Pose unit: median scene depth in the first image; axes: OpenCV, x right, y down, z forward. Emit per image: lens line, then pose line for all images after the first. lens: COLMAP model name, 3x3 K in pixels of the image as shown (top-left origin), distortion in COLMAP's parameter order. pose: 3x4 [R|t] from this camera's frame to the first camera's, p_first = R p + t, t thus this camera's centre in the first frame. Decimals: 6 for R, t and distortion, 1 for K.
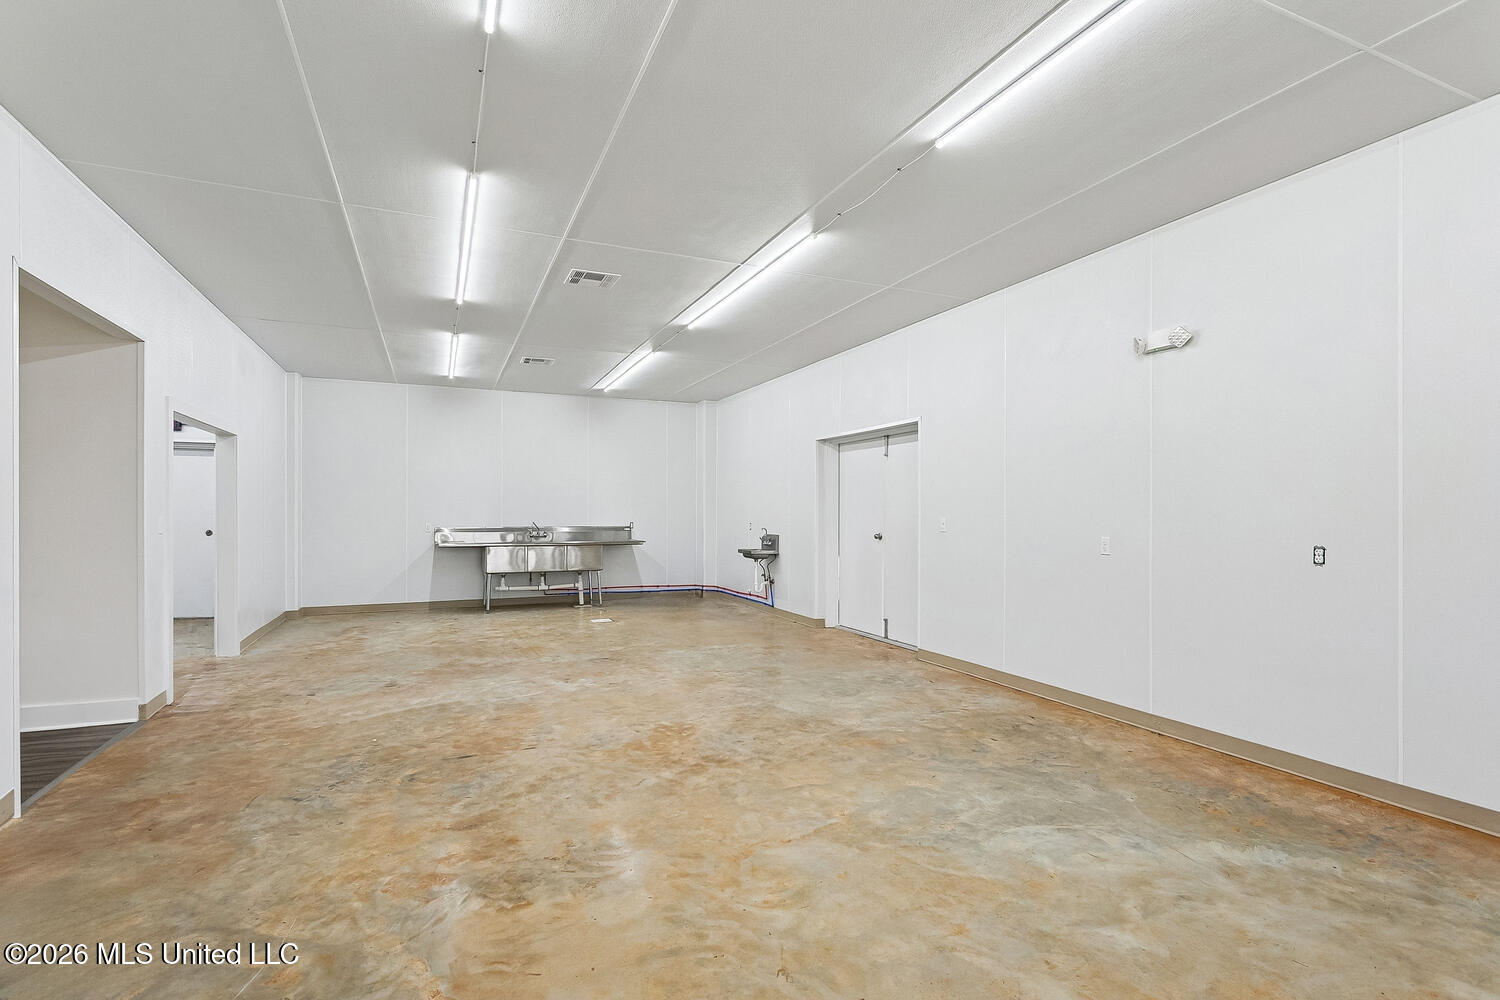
lens RADIAL K [[711.7, 0, 747.7], [0, 711.7, 514.7], [0, 0, 1]] dist [0.001733, 0.000651]
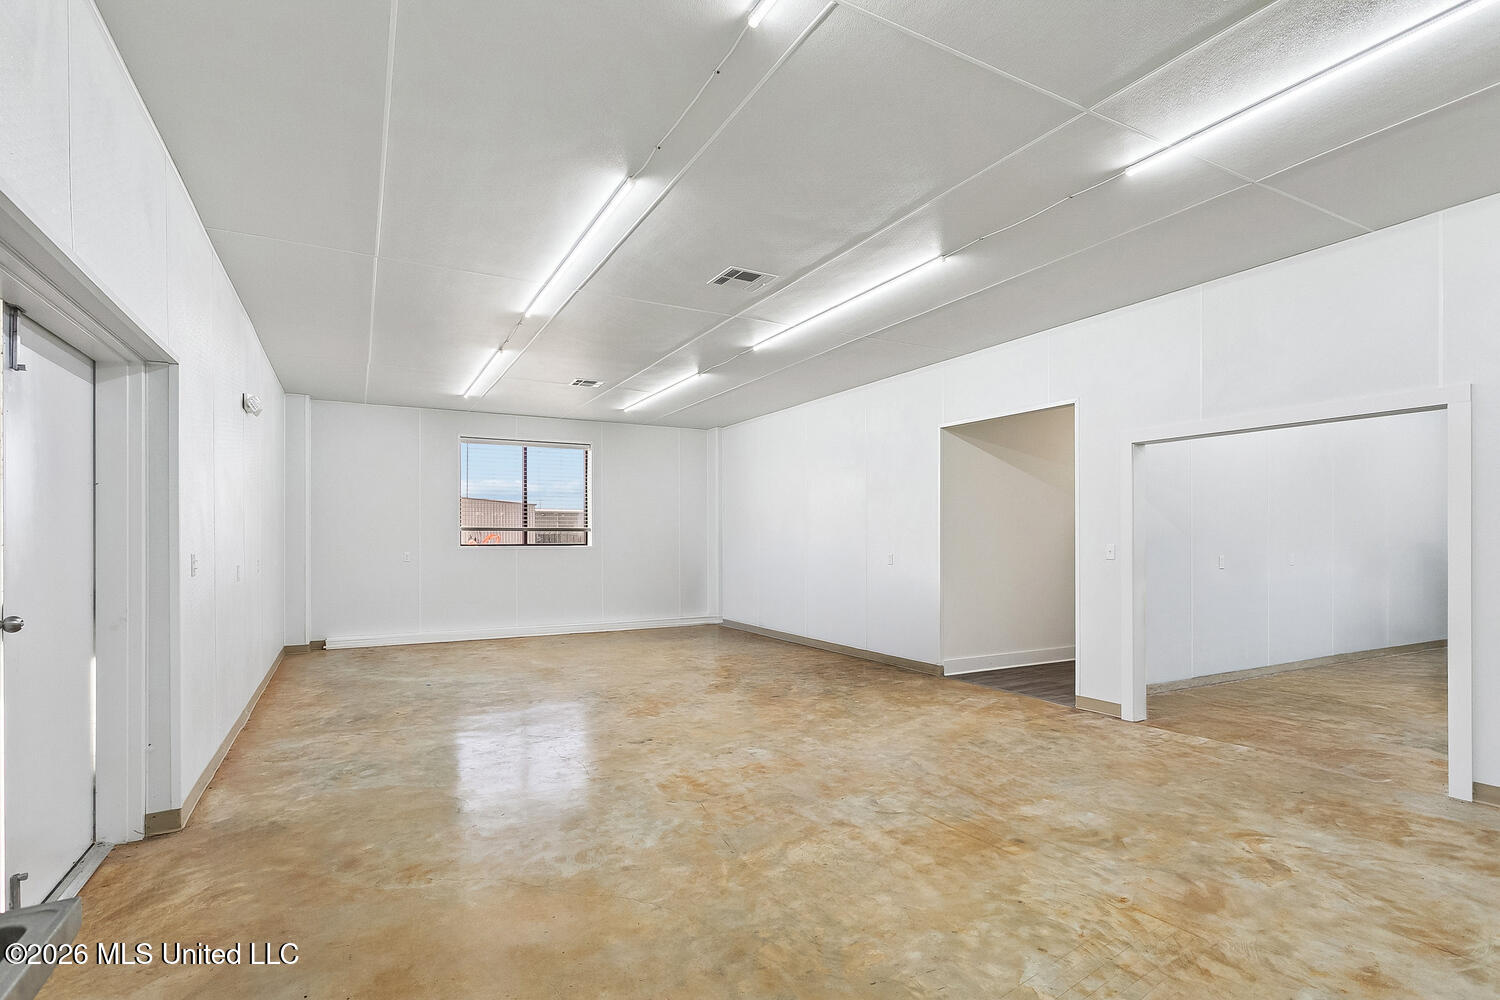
lens RADIAL K [[722.5, 0, 751.6], [0, 722.5, 534.7], [0, 0, 1]] dist [0.002036, 0.000420]
pose [[-0.996260, 0.001301, -0.086393, -0.120866], [0.001393, 0.999999, -0.001008, -0.007981], [0.086391, -0.001125, -0.996261, 1.505206]]
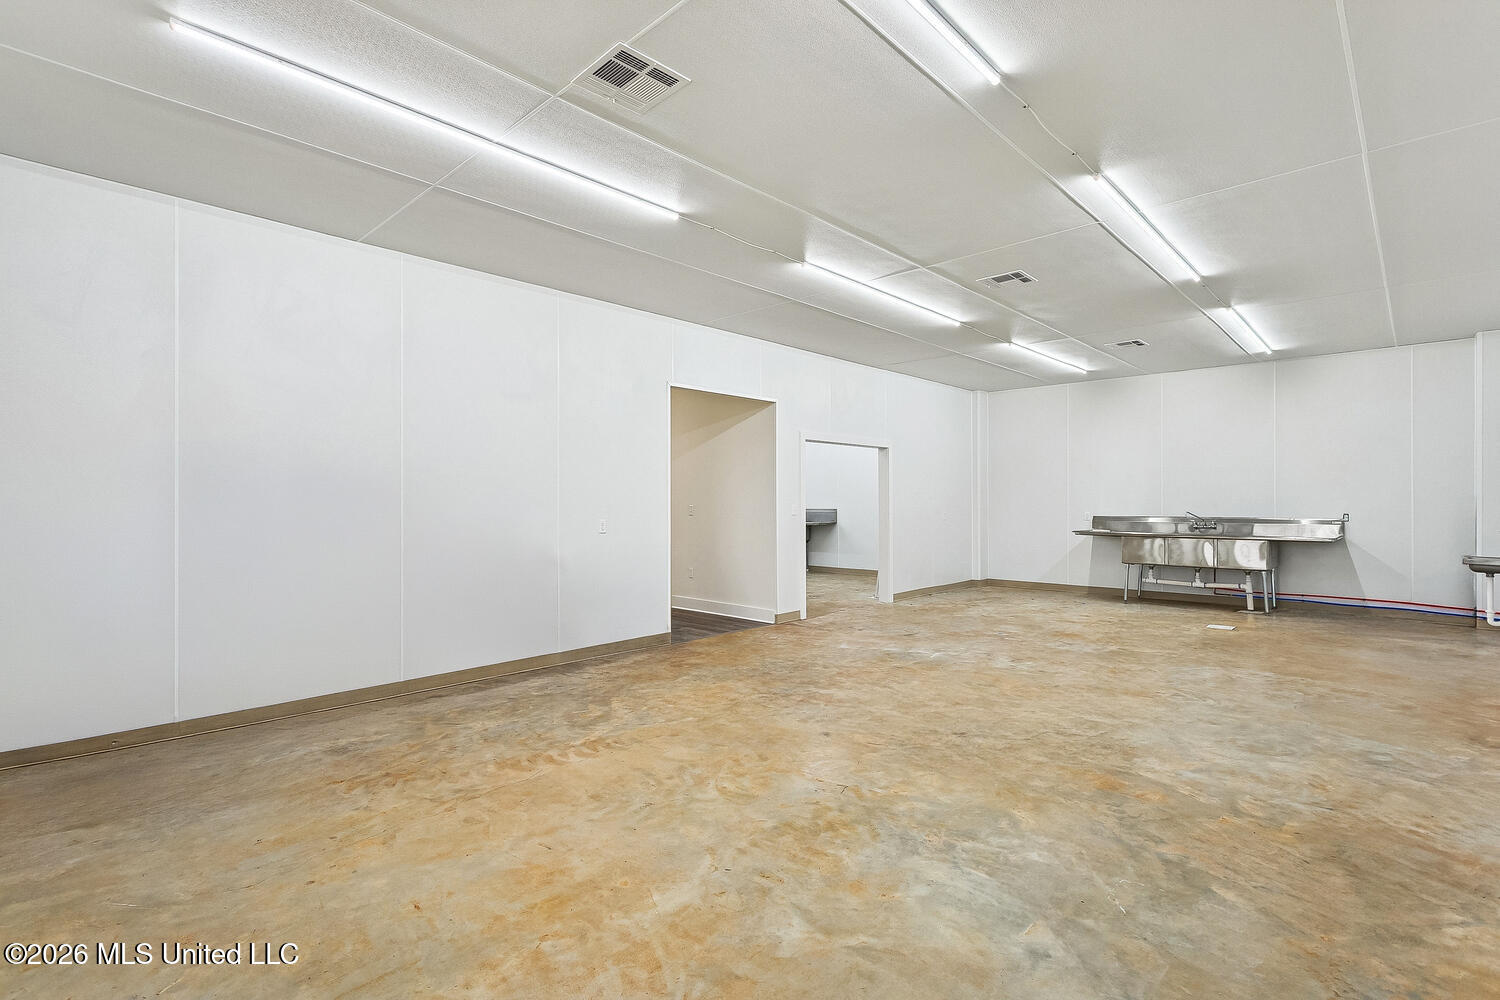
lens RADIAL K [[706.3, 0, 747.9], [0, 706.3, 509.6], [0, 0, 1]] dist [0.003278, 0.000750]
pose [[0.387832, 0.007071, -0.921703, 0.470486], [0.000586, 0.999968, 0.007918, -0.000196], [0.921730, -0.003611, 0.387815, 0.188832]]
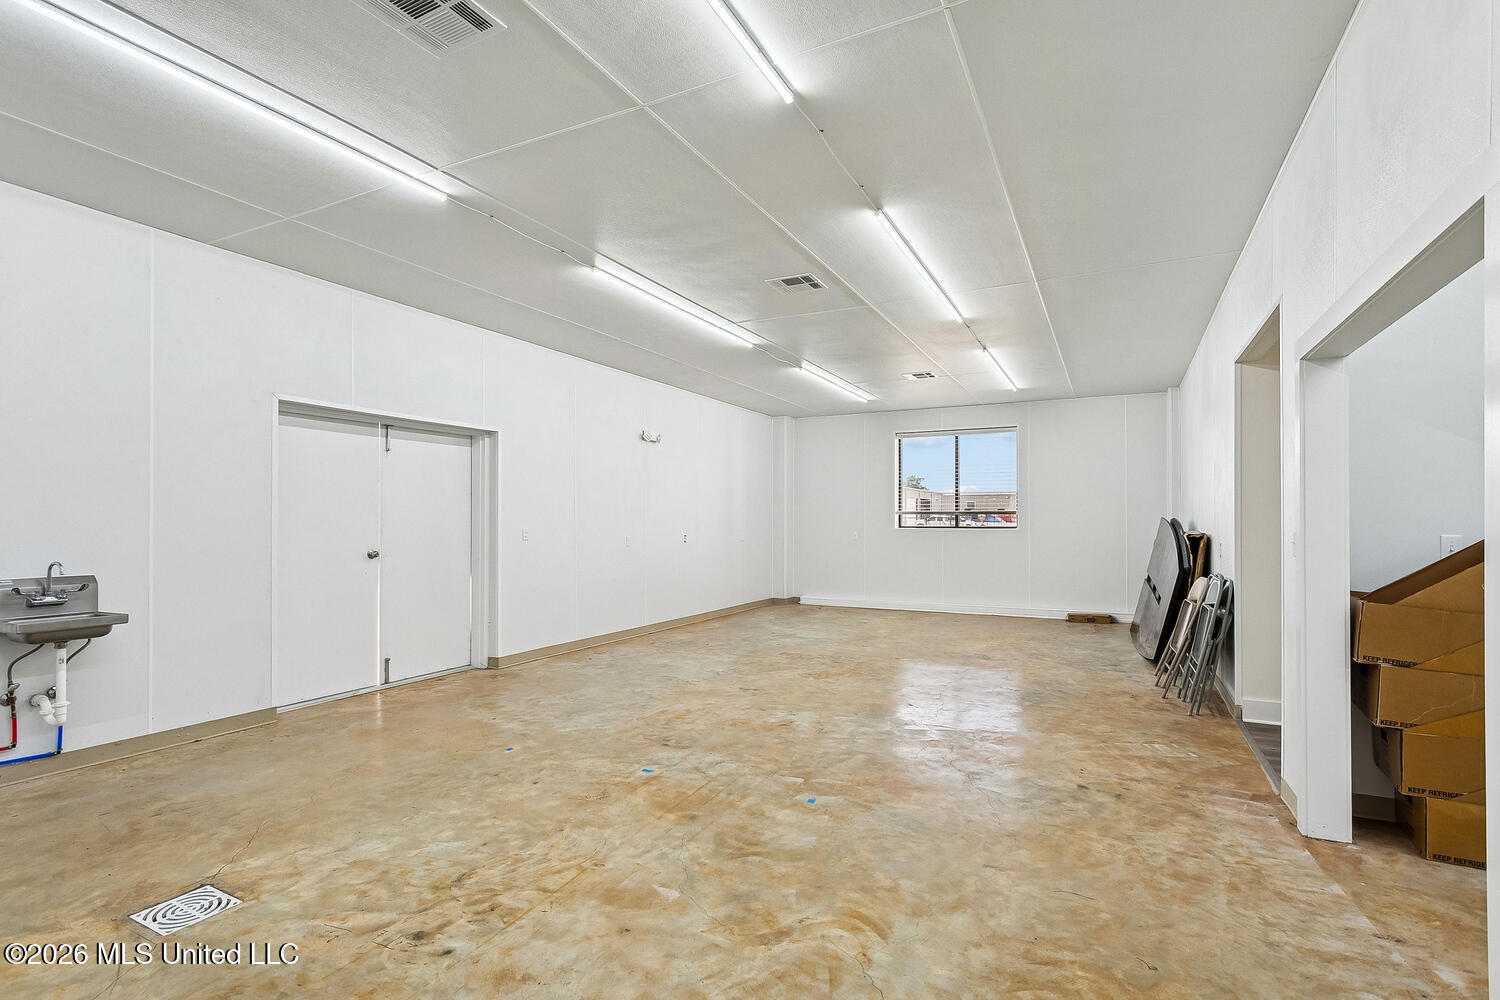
lens RADIAL K [[711.7, 0, 747.7], [0, 711.7, 514.7], [0, 0, 1]] dist [0.001733, 0.000651]
pose [[-0.629181, 0.007329, 0.777224, -0.738776], [0.001501, 0.999965, -0.008215, -0.005298], [-0.777257, -0.004002, -0.629170, 1.316390]]
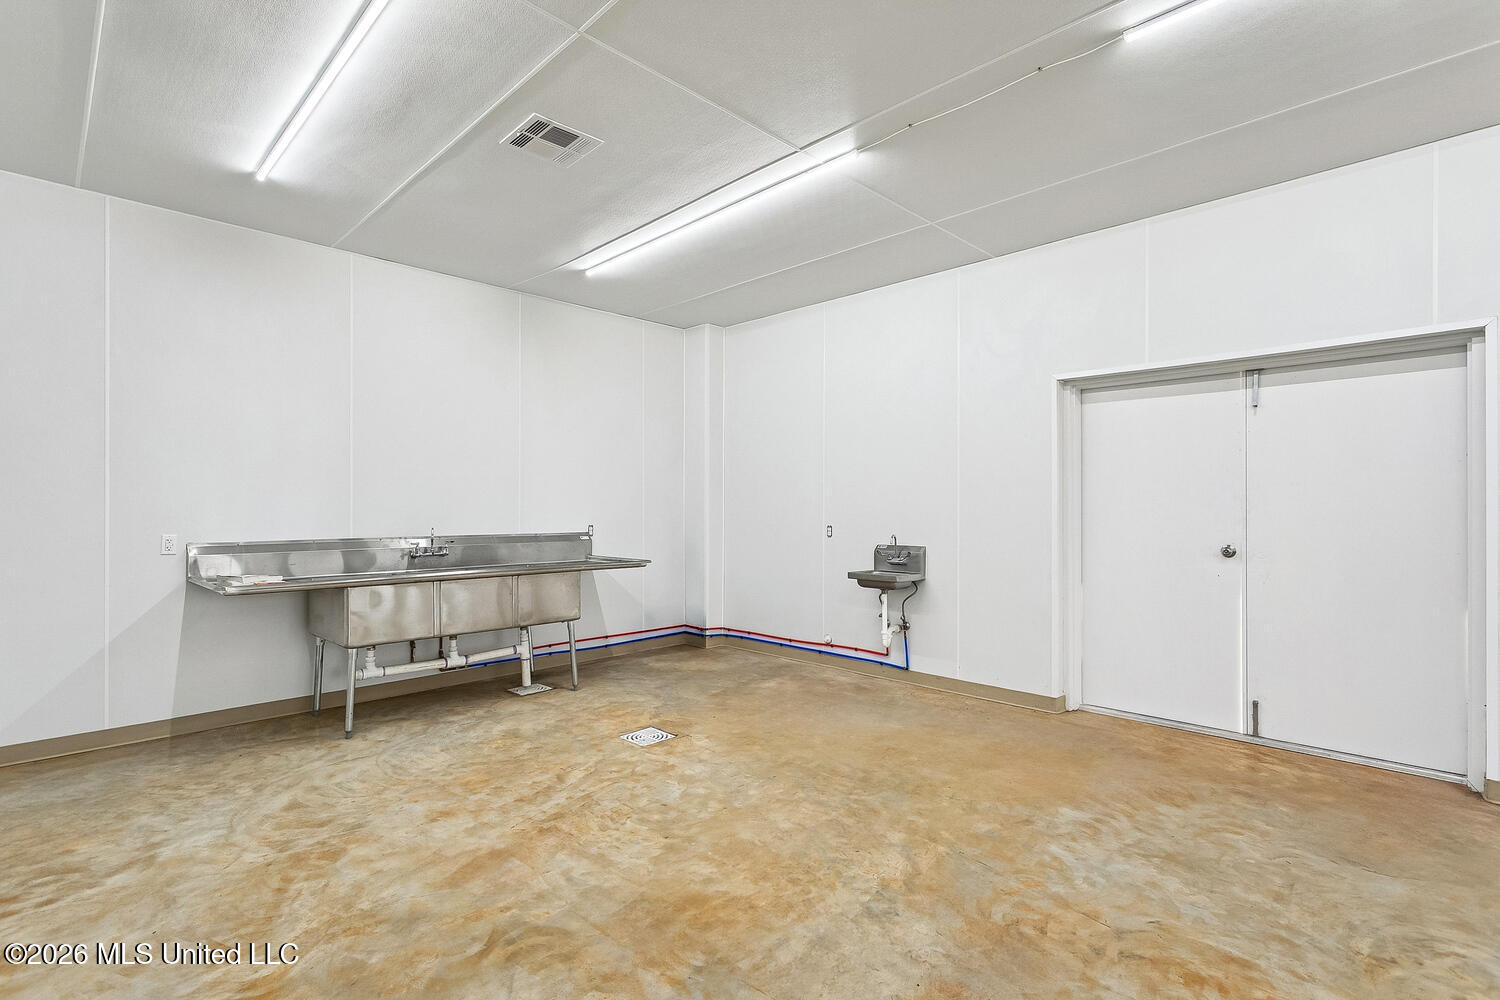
lens RADIAL K [[706.3, 0, 747.9], [0, 706.3, 509.6], [0, 0, 1]] dist [0.003278, 0.000750]
pose [[0.930737, -0.001303, 0.365687, -0.413175], [0.001563, 0.999999, -0.000413, -0.002852], [-0.365686, 0.000956, 0.930738, 0.703707]]
